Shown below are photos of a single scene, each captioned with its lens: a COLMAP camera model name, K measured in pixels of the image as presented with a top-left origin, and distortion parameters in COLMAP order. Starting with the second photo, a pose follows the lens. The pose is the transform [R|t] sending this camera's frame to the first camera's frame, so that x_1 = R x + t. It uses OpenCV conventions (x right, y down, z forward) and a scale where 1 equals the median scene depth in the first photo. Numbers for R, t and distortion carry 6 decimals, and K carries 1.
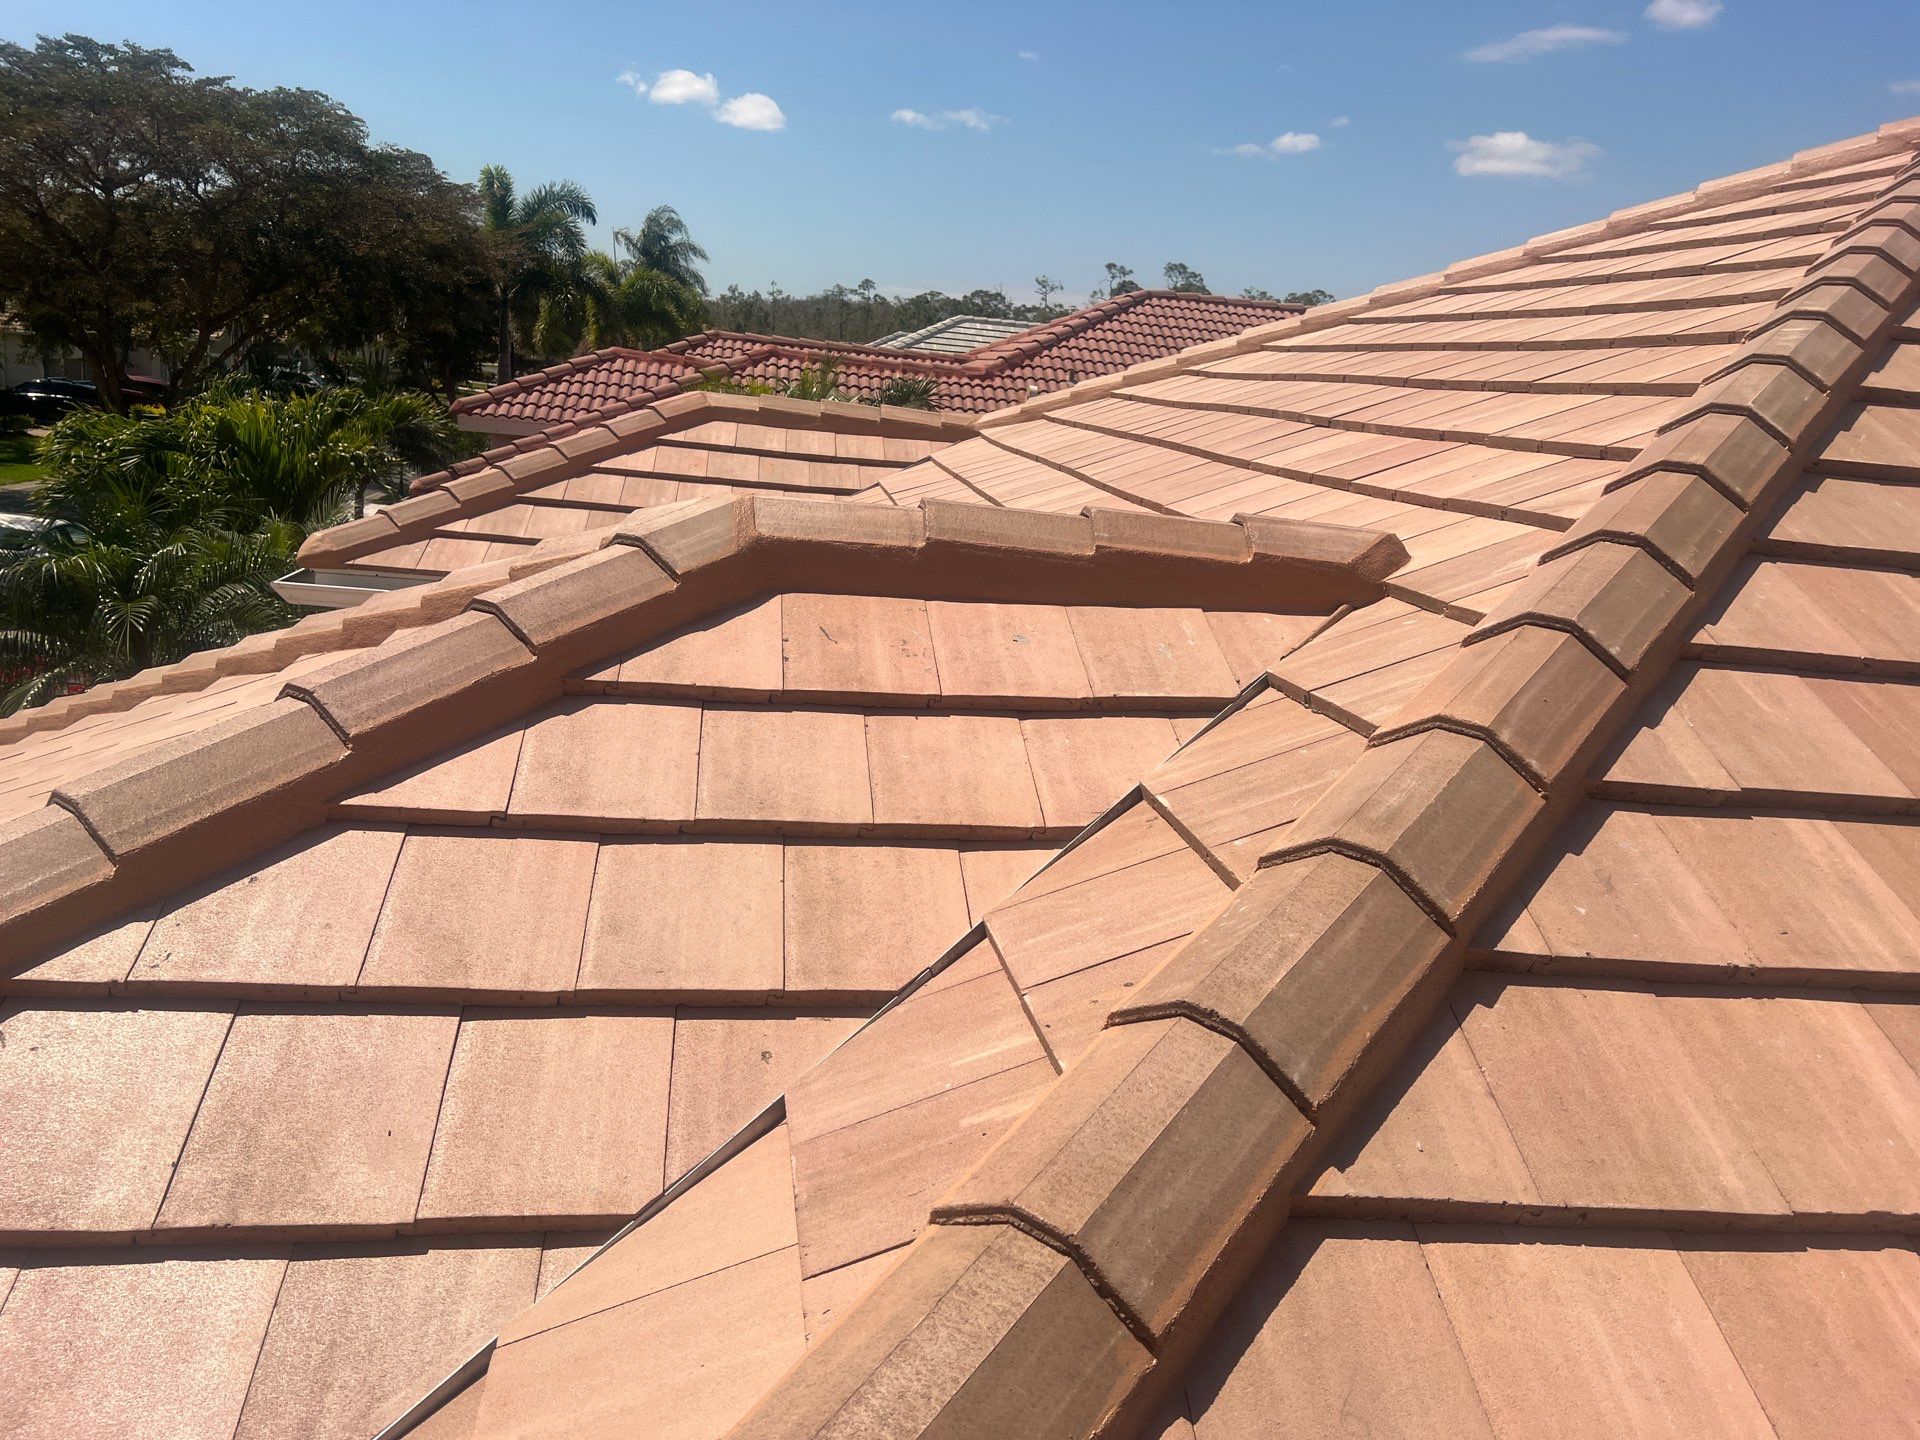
lens RADIAL K [[1453.9, 0, 953.4], [0, 1453.9, 730.5], [0, 0, 1]] dist [0.075239, -0.088667]
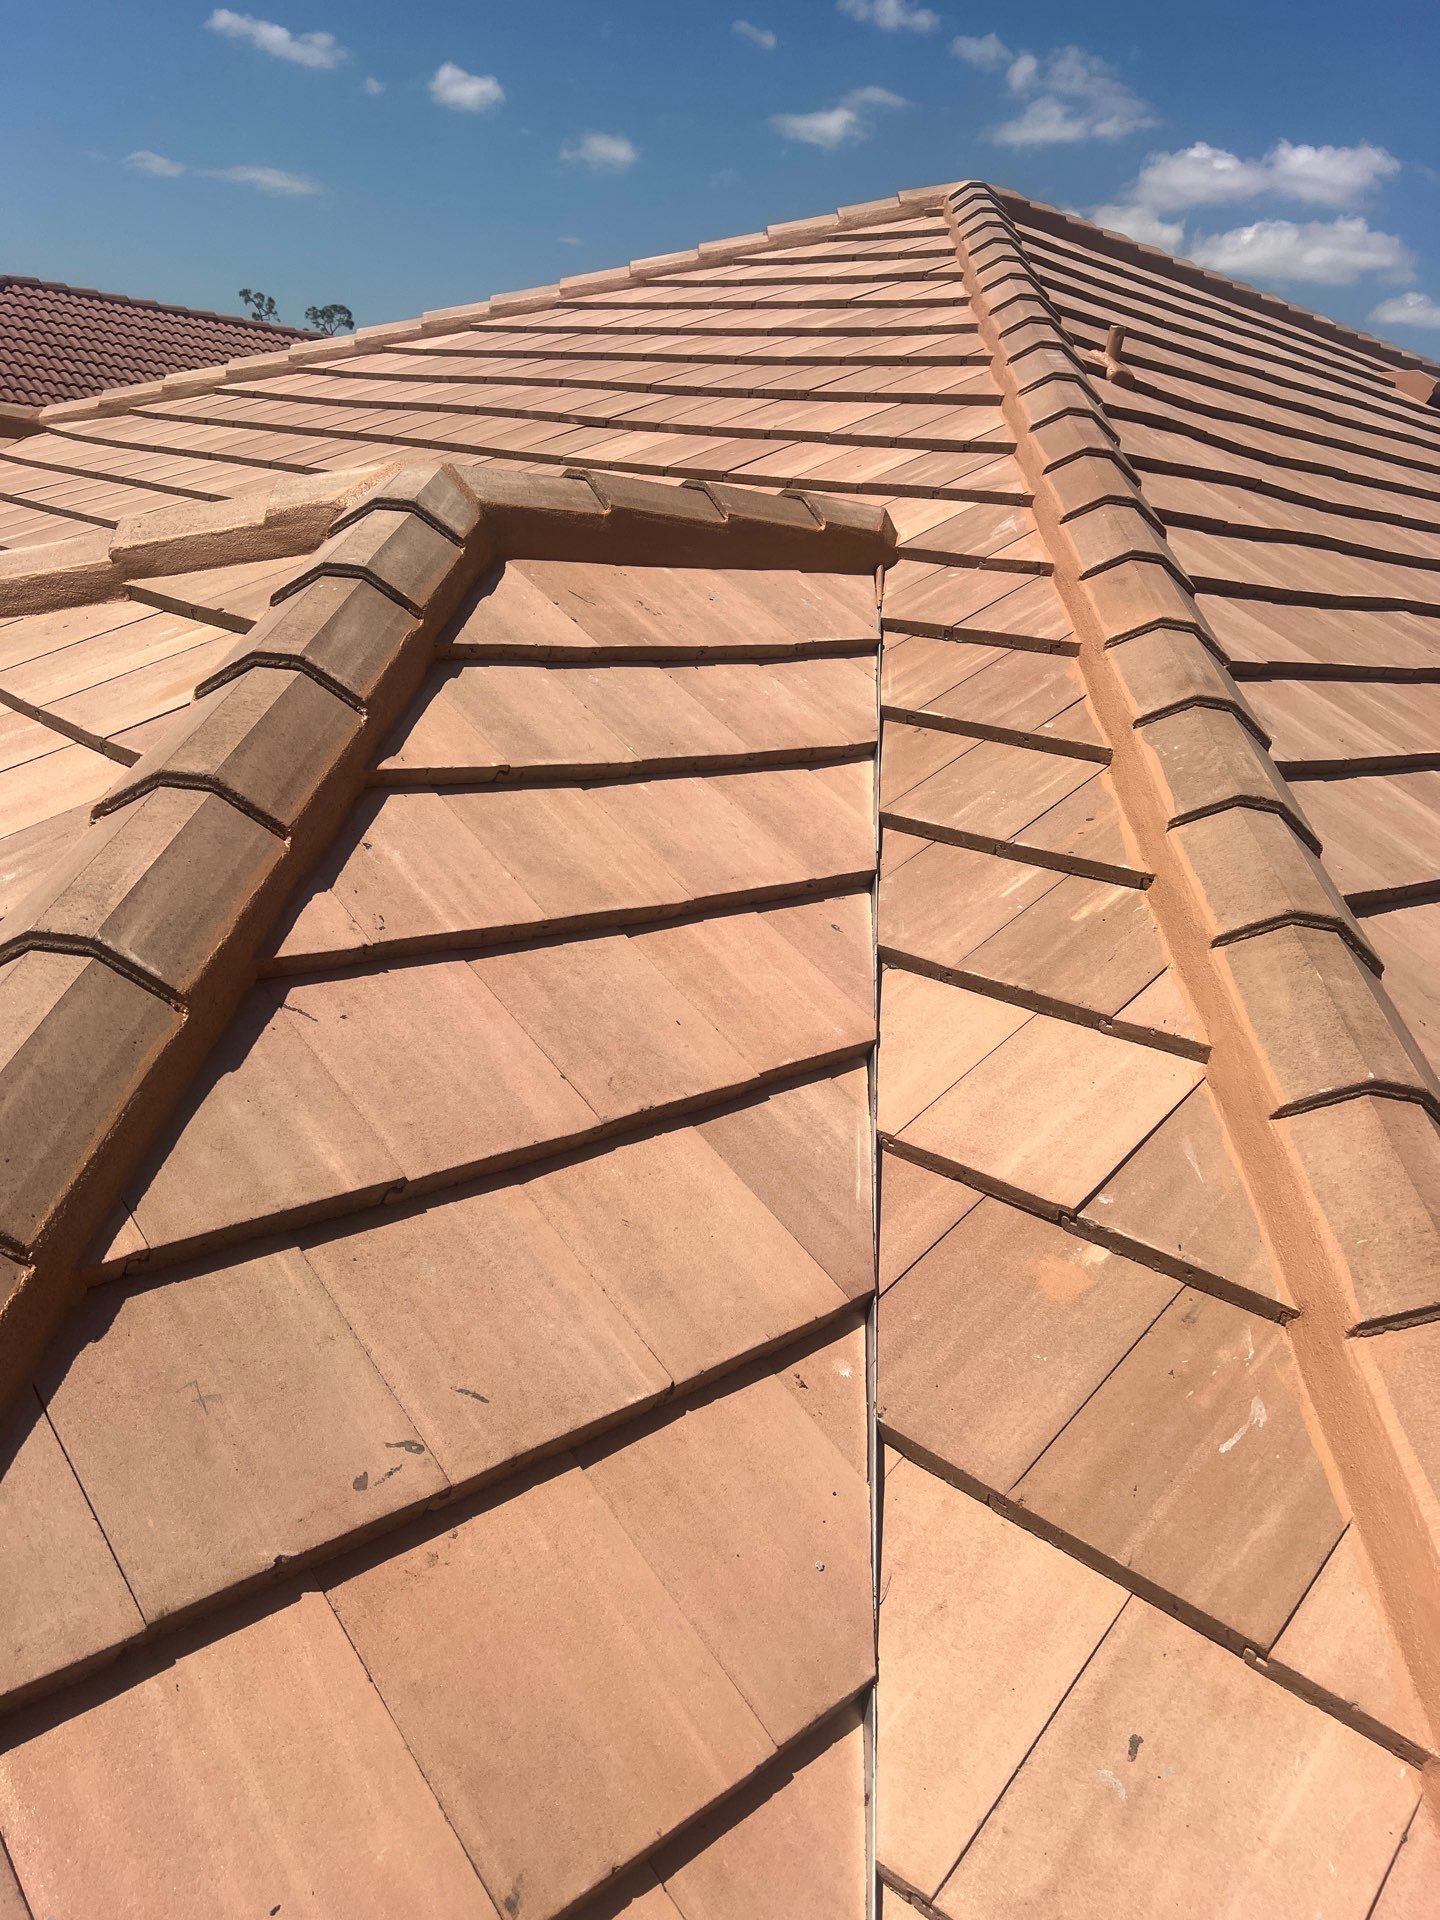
lens RADIAL K [[1453.9, 0, 709.3], [0, 1453.9, 972.6], [0, 0, 1]] dist [0.075239, -0.088667]
pose [[0.807205, -0.178129, 0.562752, -0.635911], [0.101895, 0.981117, 0.164397, 0.035794], [-0.581410, -0.075361, 0.810113, 0.054991]]
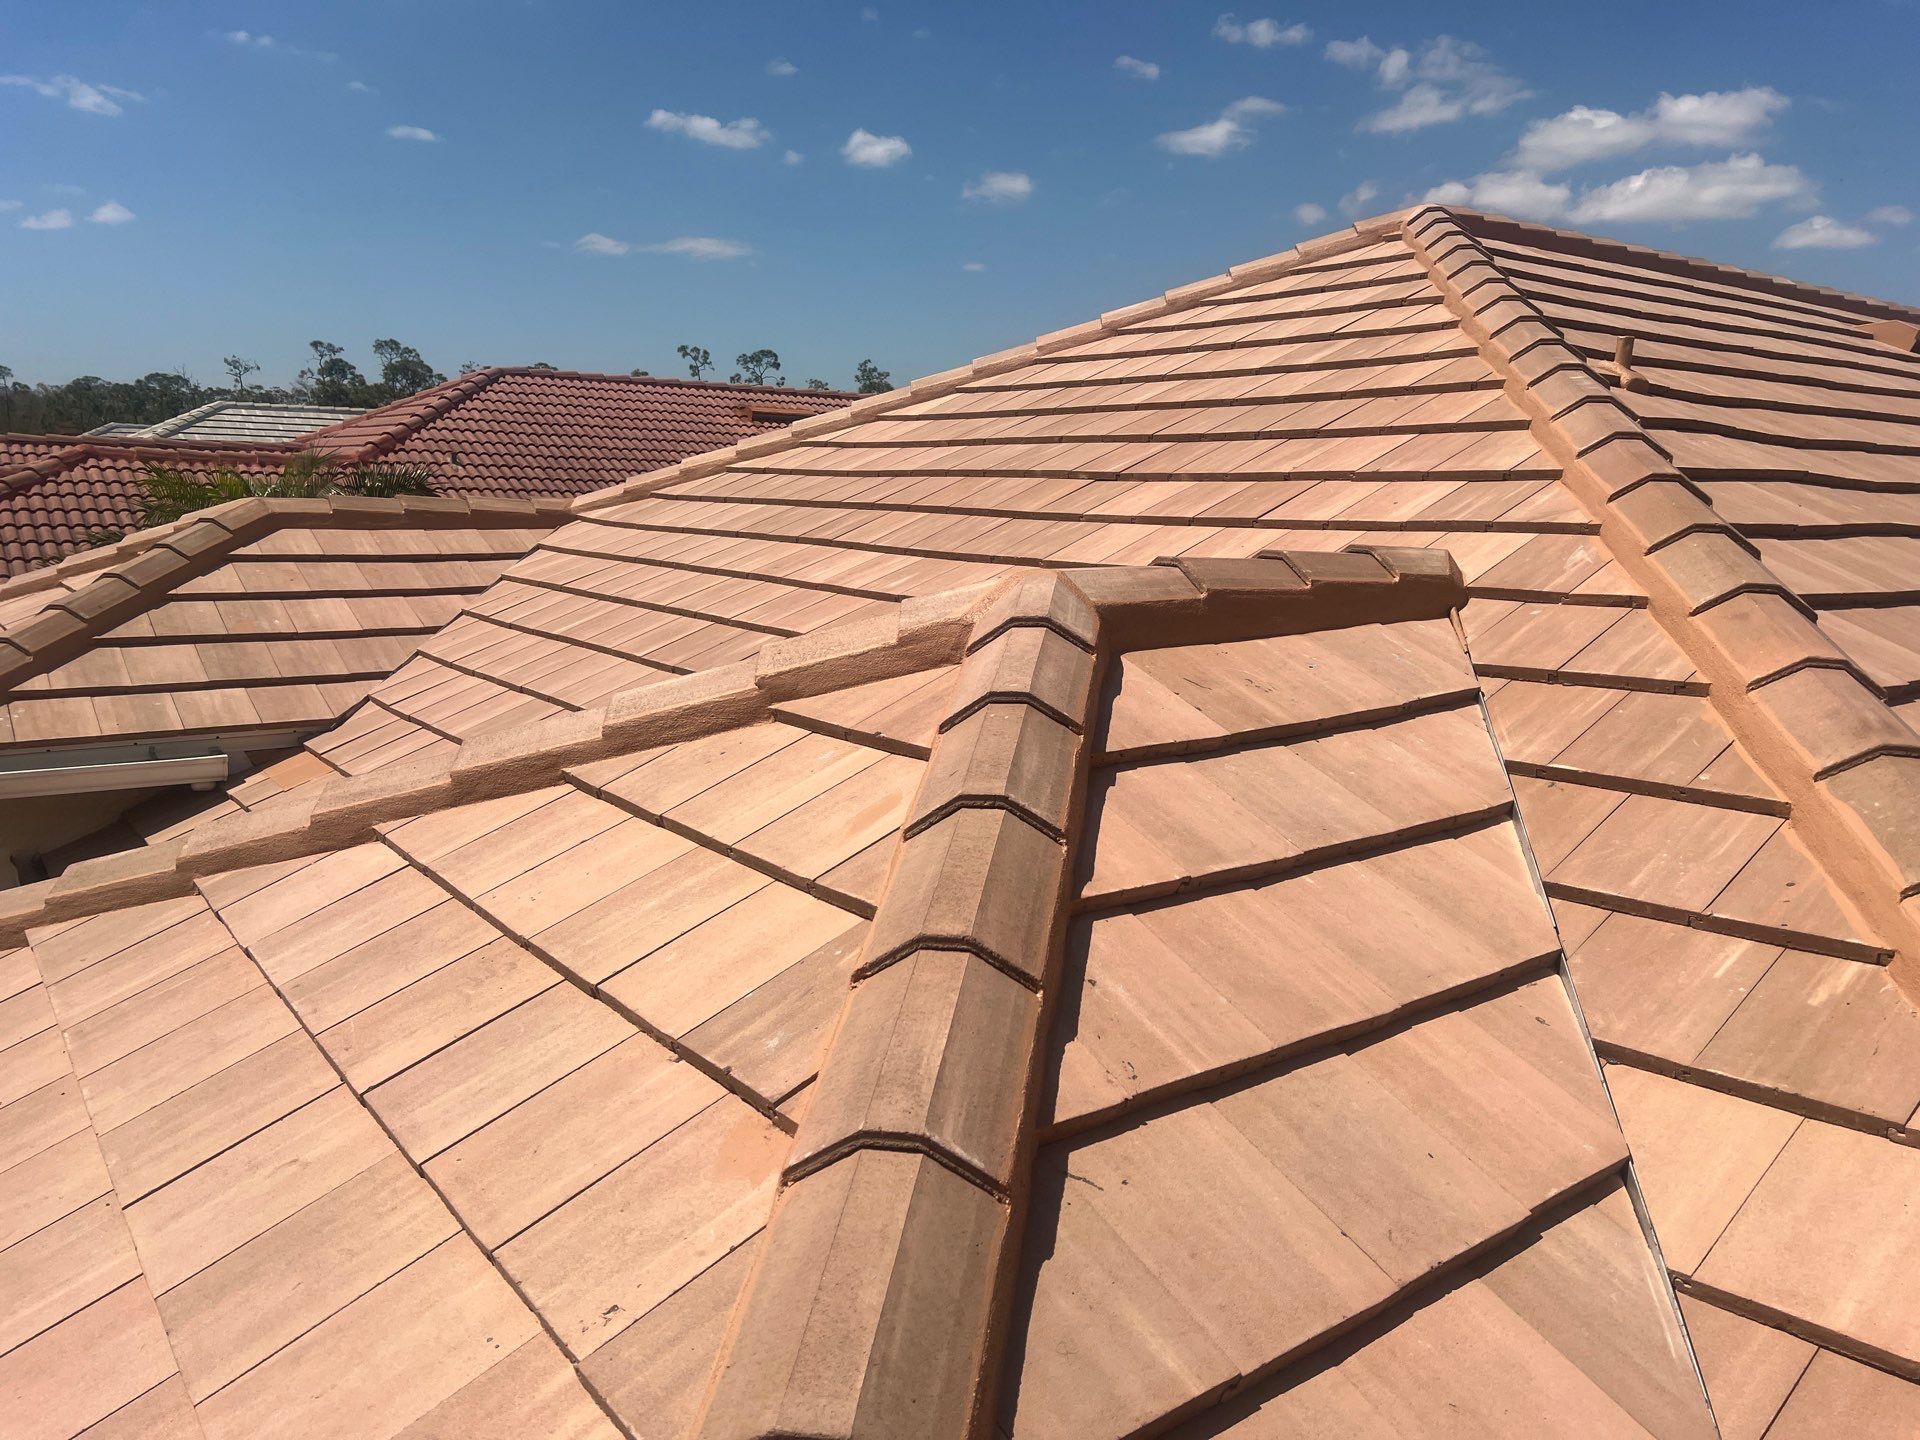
lens RADIAL K [[1453.9, 0, 953.7], [0, 1453.9, 738.6], [0, 0, 1]] dist [0.075239, -0.088667]
pose [[0.862070, -0.158493, 0.481369, -0.747065], [0.177641, 0.984078, 0.005880, -0.061735], [-0.474636, 0.080442, 0.876498, 0.125241]]
